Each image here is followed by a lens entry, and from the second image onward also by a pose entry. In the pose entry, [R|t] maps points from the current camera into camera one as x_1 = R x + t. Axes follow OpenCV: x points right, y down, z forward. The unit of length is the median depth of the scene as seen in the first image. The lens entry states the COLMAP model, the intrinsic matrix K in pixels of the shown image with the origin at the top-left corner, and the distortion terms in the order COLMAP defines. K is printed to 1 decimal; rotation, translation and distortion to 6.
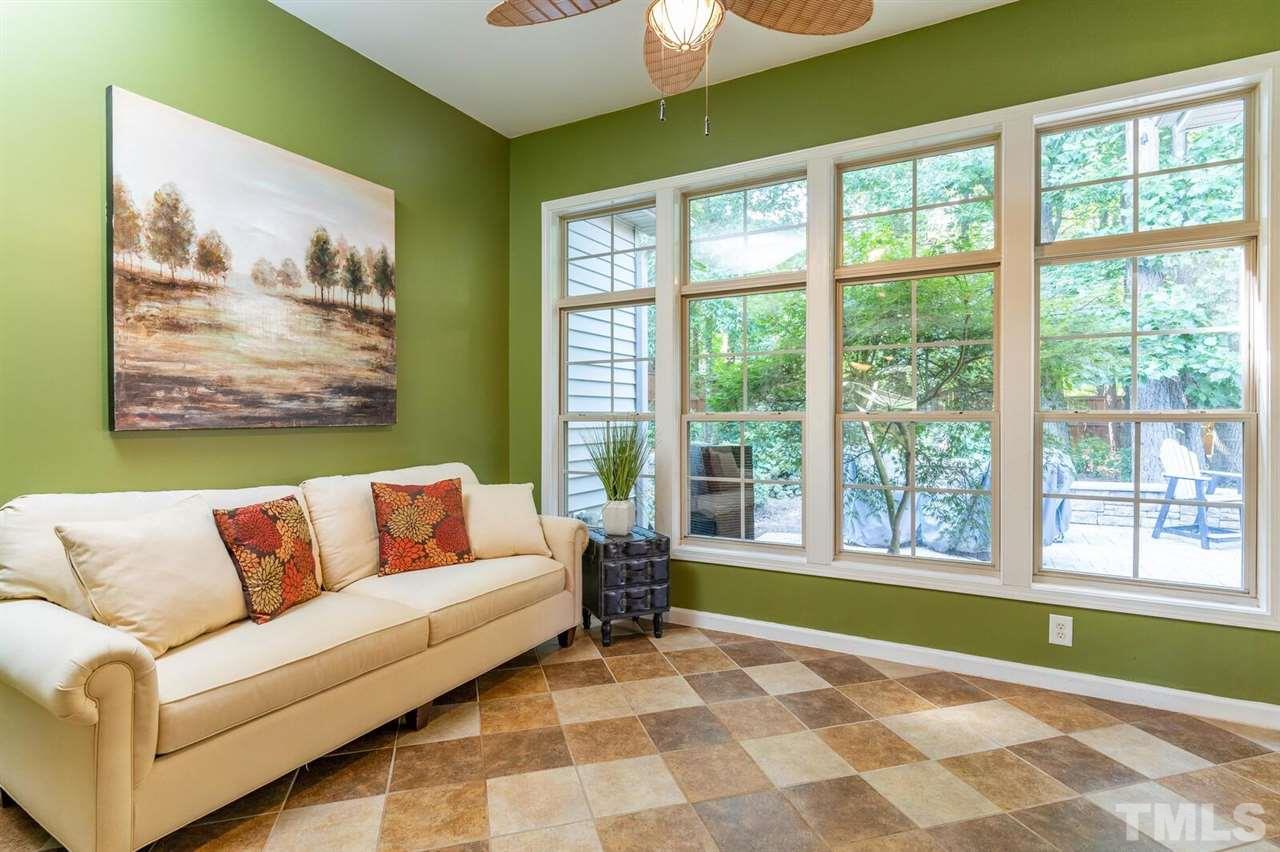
lens RADIAL K [[642.4, 0, 631.9], [0, 642.4, 417.7], [0, 0, 1]] dist [-0.000668, 0.001406]
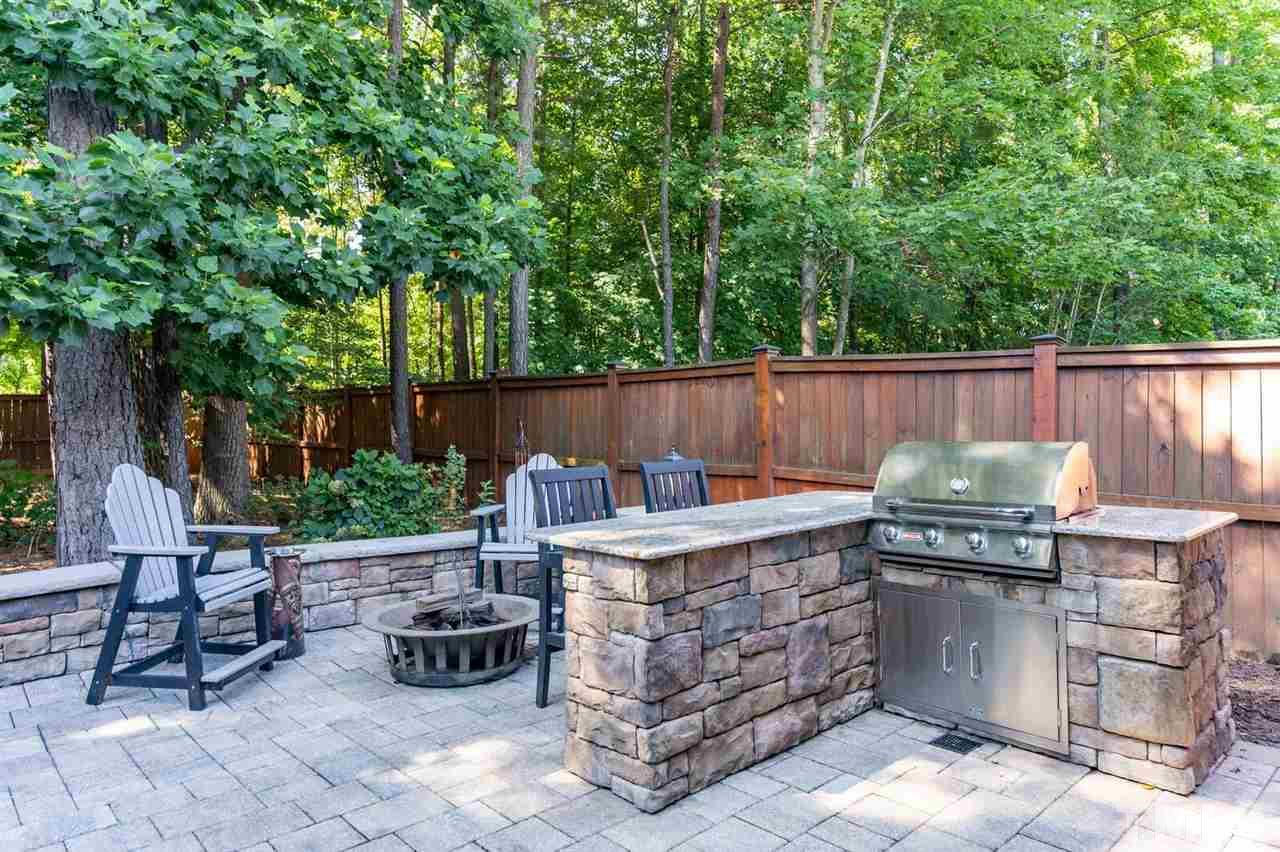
lens RADIAL K [[816.5, 0, 642.2], [0, 816.5, 424.4], [0, 0, 1]] dist [-0.003465, 0.000298]
pose [[0.330688, 0.019019, 0.943549, 0.432407], [-0.005228, 0.999818, -0.018321, 0.015834], [-0.943726, 0.001126, 0.330727, 0.491617]]
